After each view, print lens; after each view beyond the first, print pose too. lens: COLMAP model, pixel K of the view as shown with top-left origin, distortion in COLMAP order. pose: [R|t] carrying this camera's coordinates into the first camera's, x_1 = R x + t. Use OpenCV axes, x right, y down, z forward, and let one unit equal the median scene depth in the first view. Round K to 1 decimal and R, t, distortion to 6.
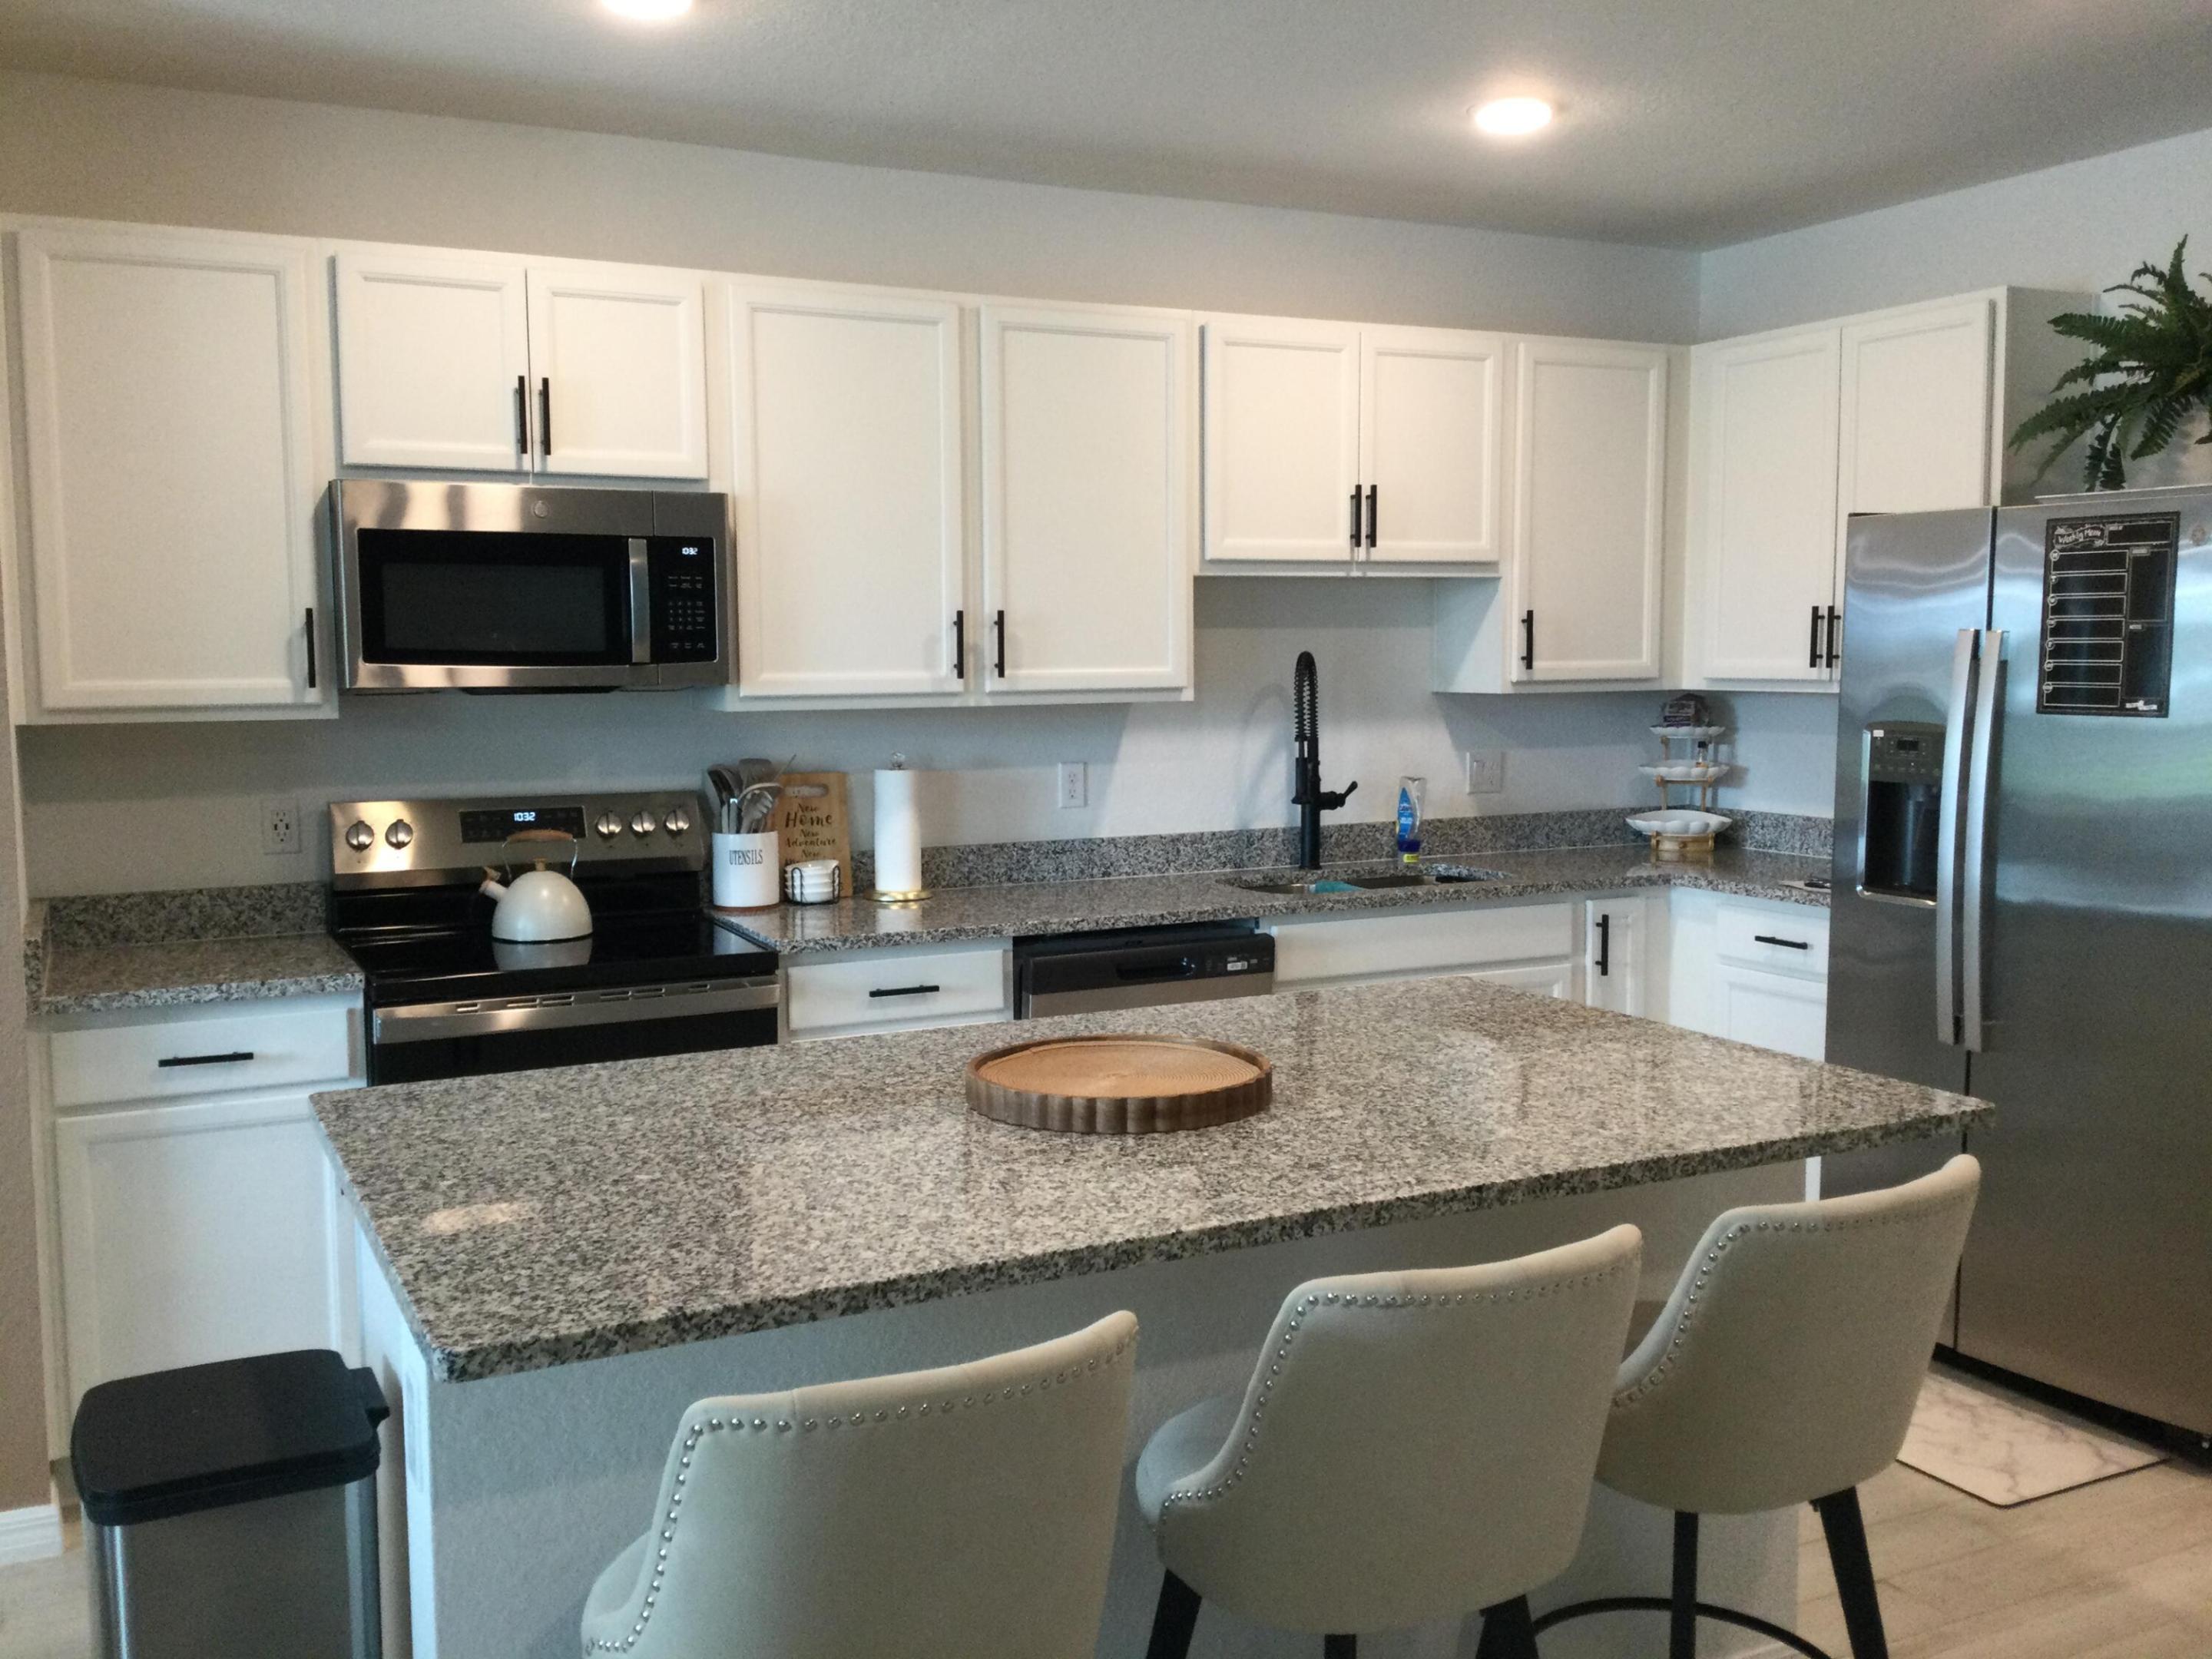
lens RADIAL K [[2006.7, 0, 1104.5], [0, 2006.7, 807.4], [0, 0, 1]] dist [0.030230, 0.000000]
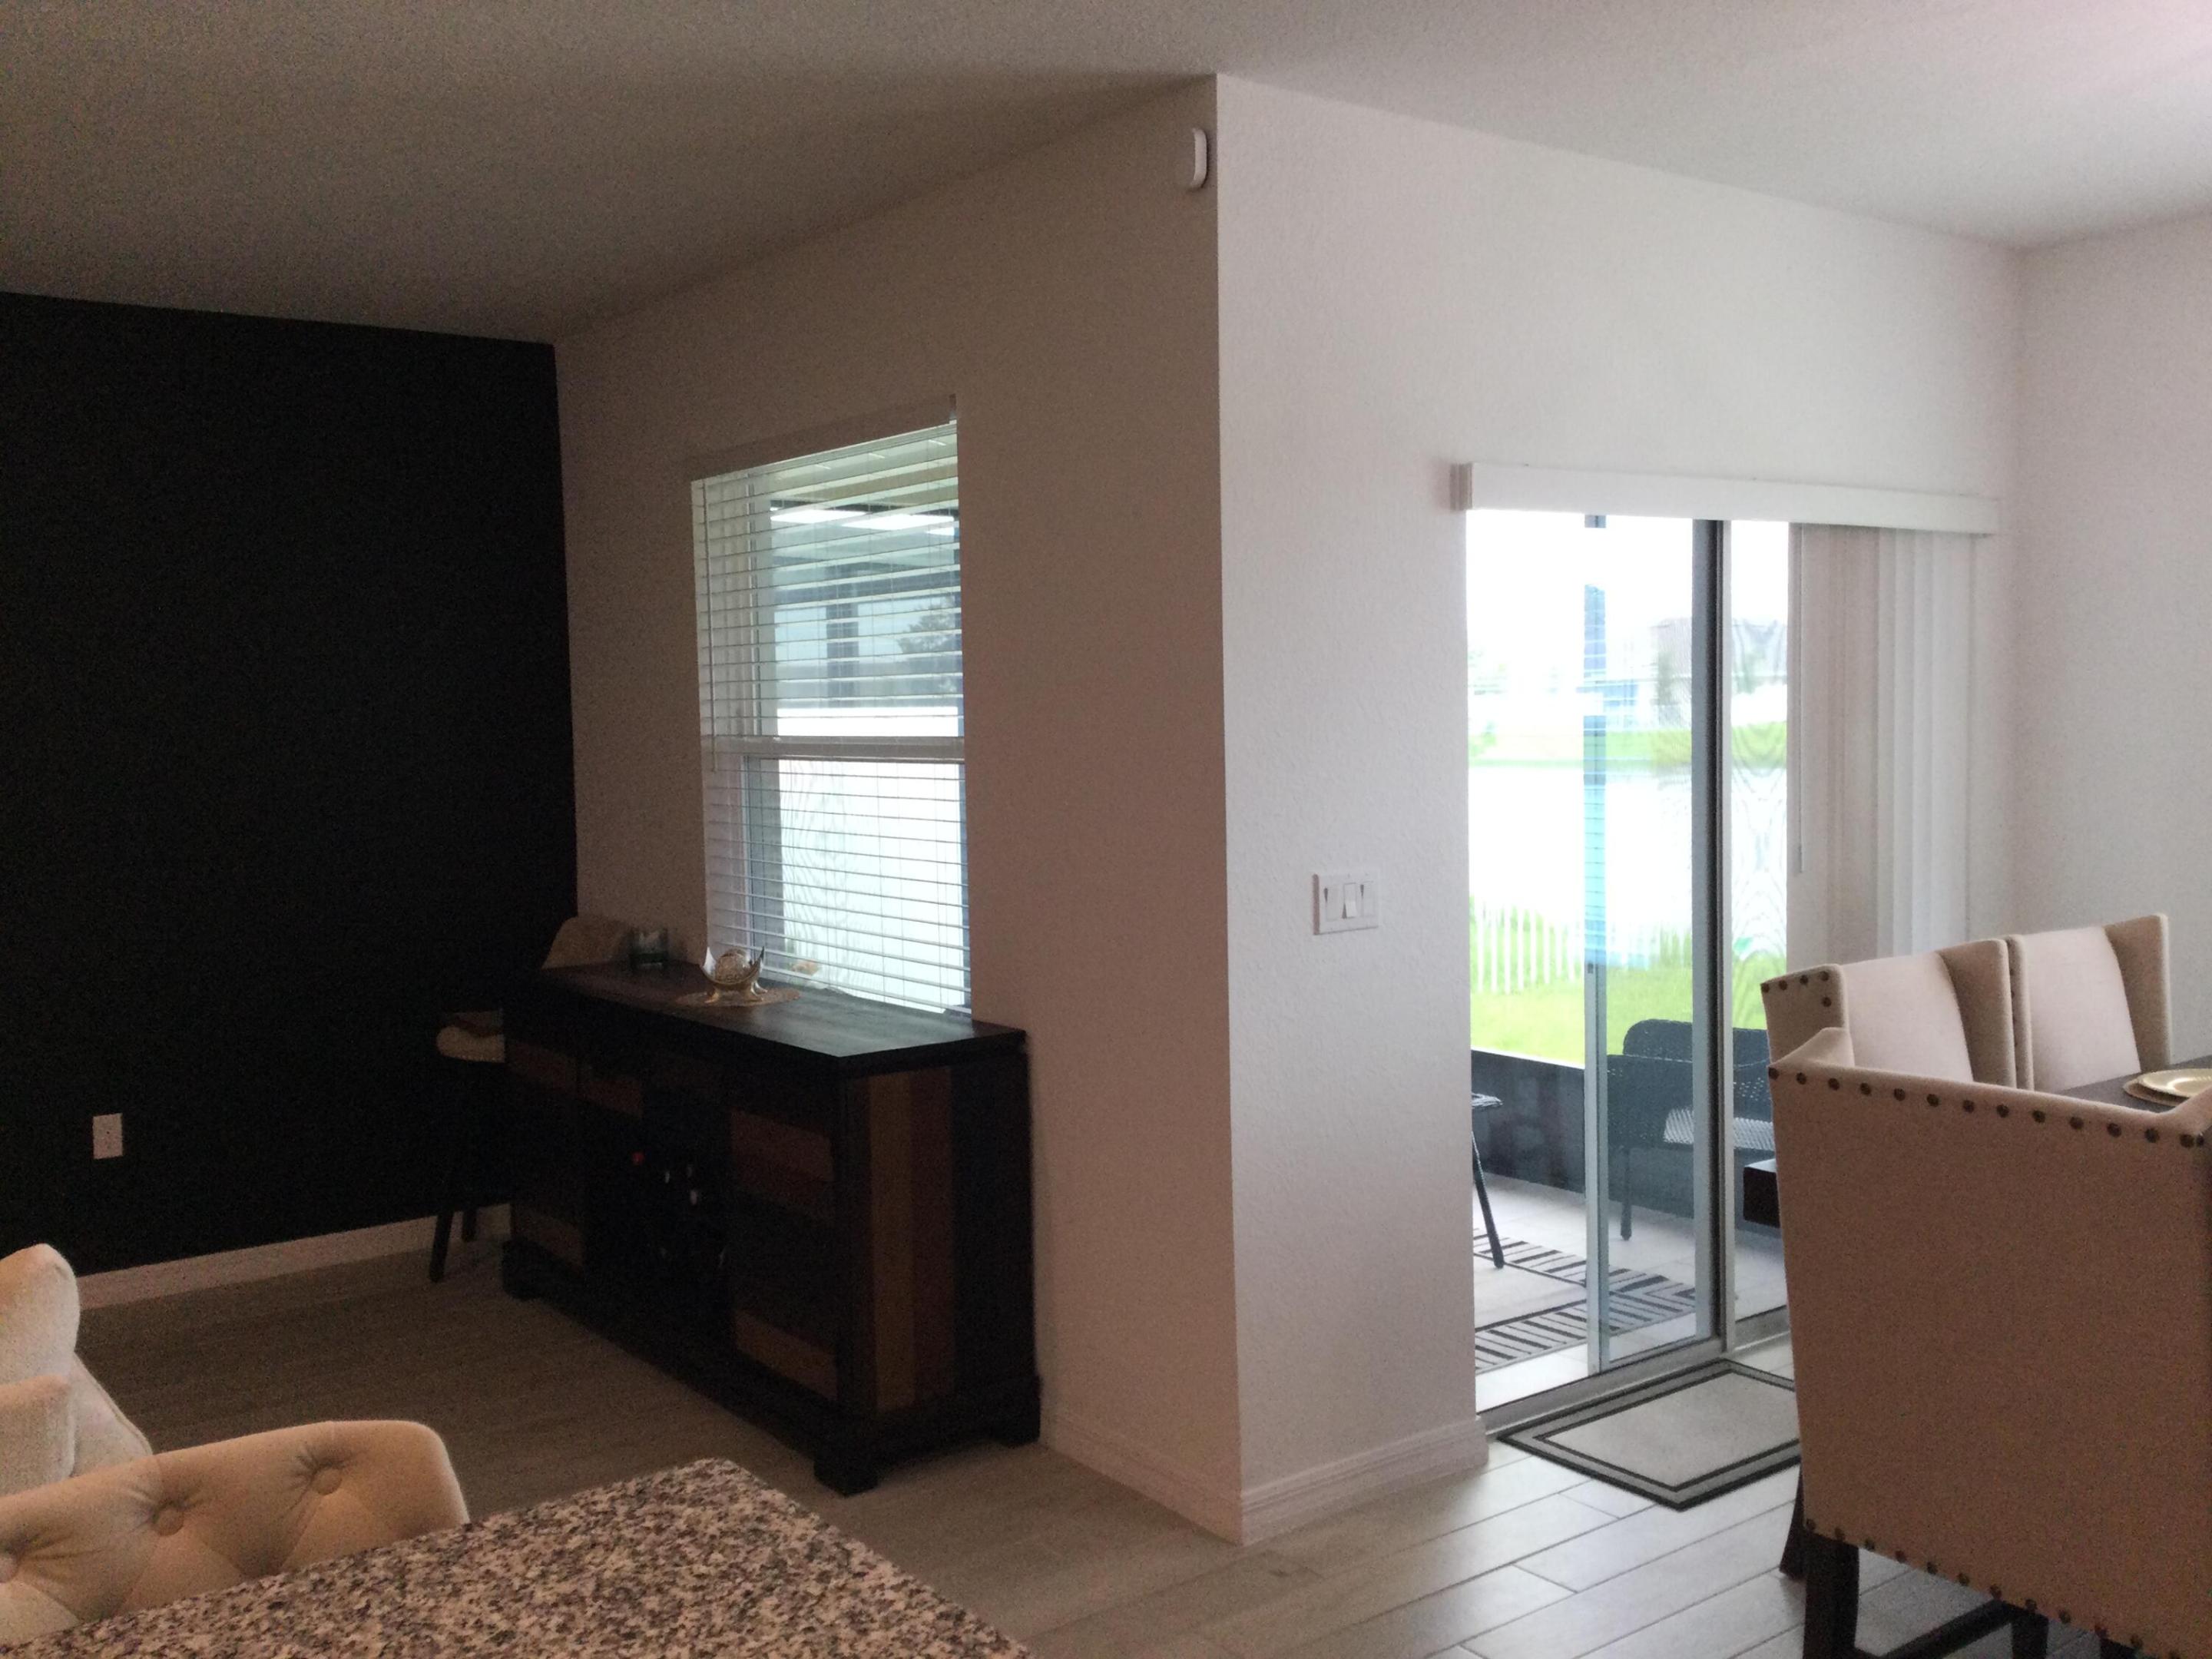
lens RADIAL K [[2006.7, 0, 1090.2], [0, 2006.7, 827.8], [0, 0, 1]] dist [0.030230, 0.000000]
pose [[-0.984113, 0.042104, -0.172480, -0.150139], [0.017073, 0.989414, 0.144114, -0.069295], [0.176722, 0.138880, -0.974414, 0.823409]]
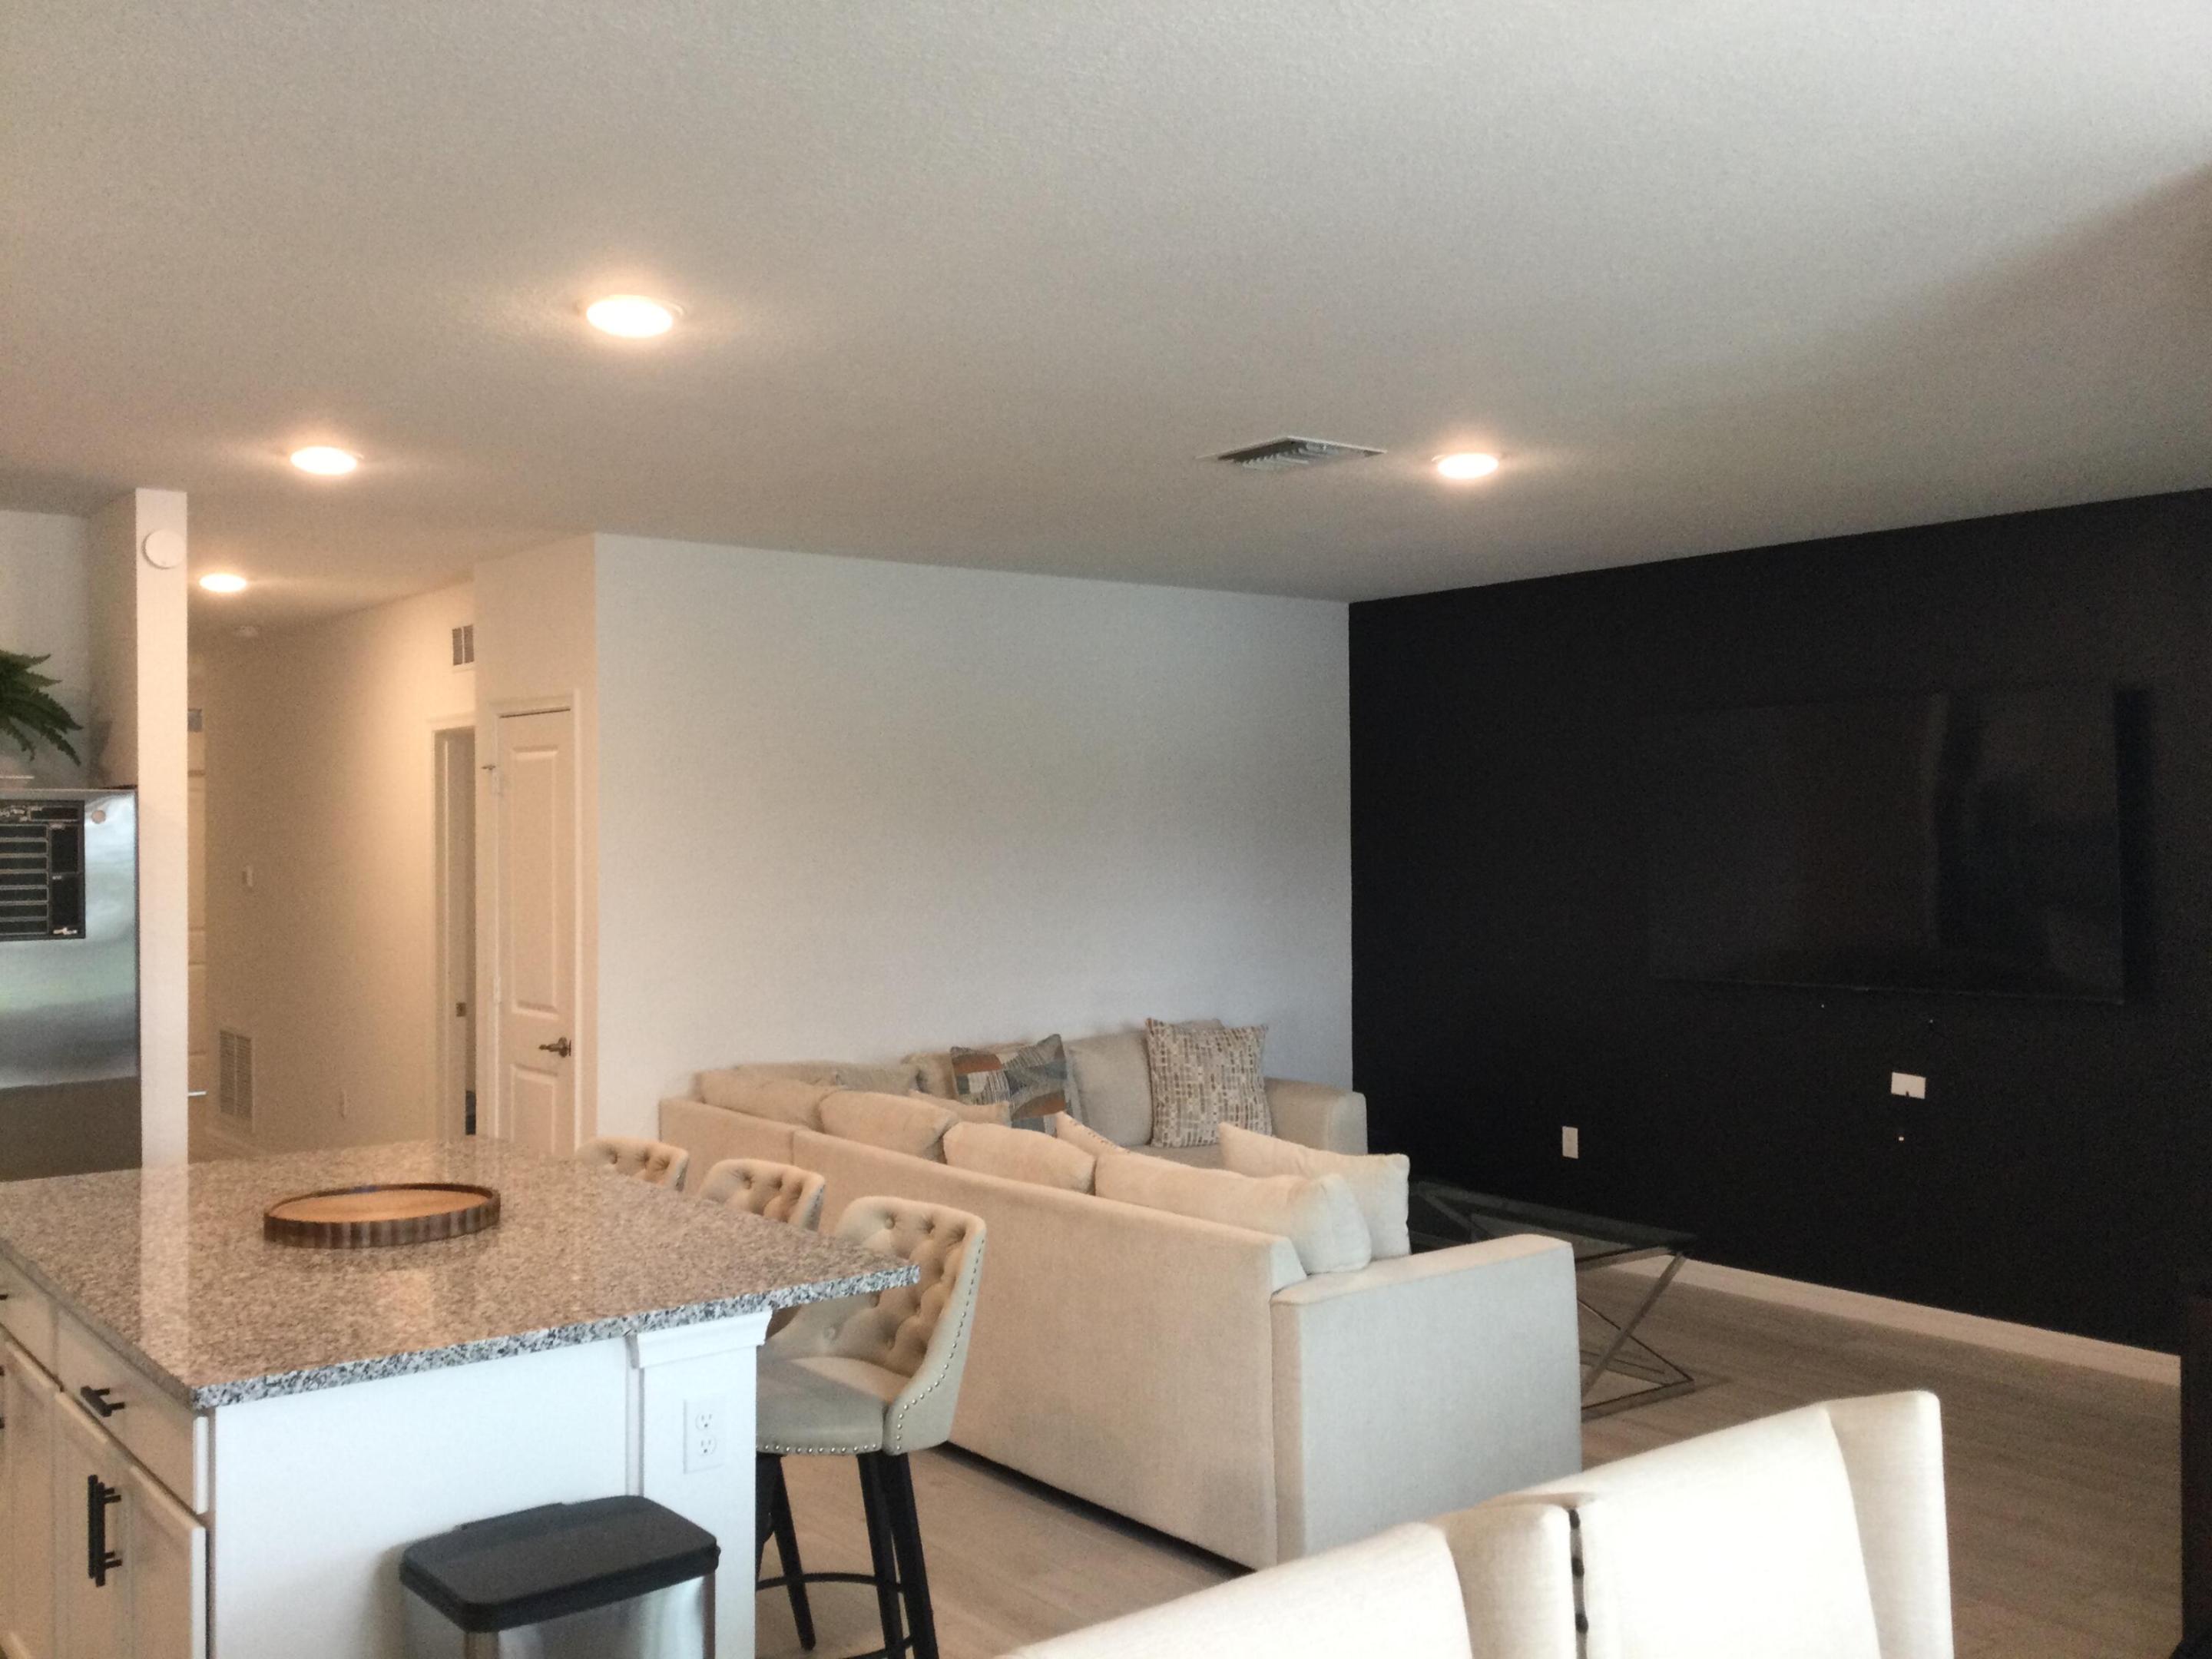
lens RADIAL K [[2006.7, 0, 1120.7], [0, 2006.7, 826.1], [0, 0, 1]] dist [0.030230, 0.000000]
pose [[-0.199871, 0.009644, 0.979775, -0.967560], [0.085956, 0.996269, 0.007728, -0.065513], [-0.976045, 0.085762, -0.199954, 0.496505]]
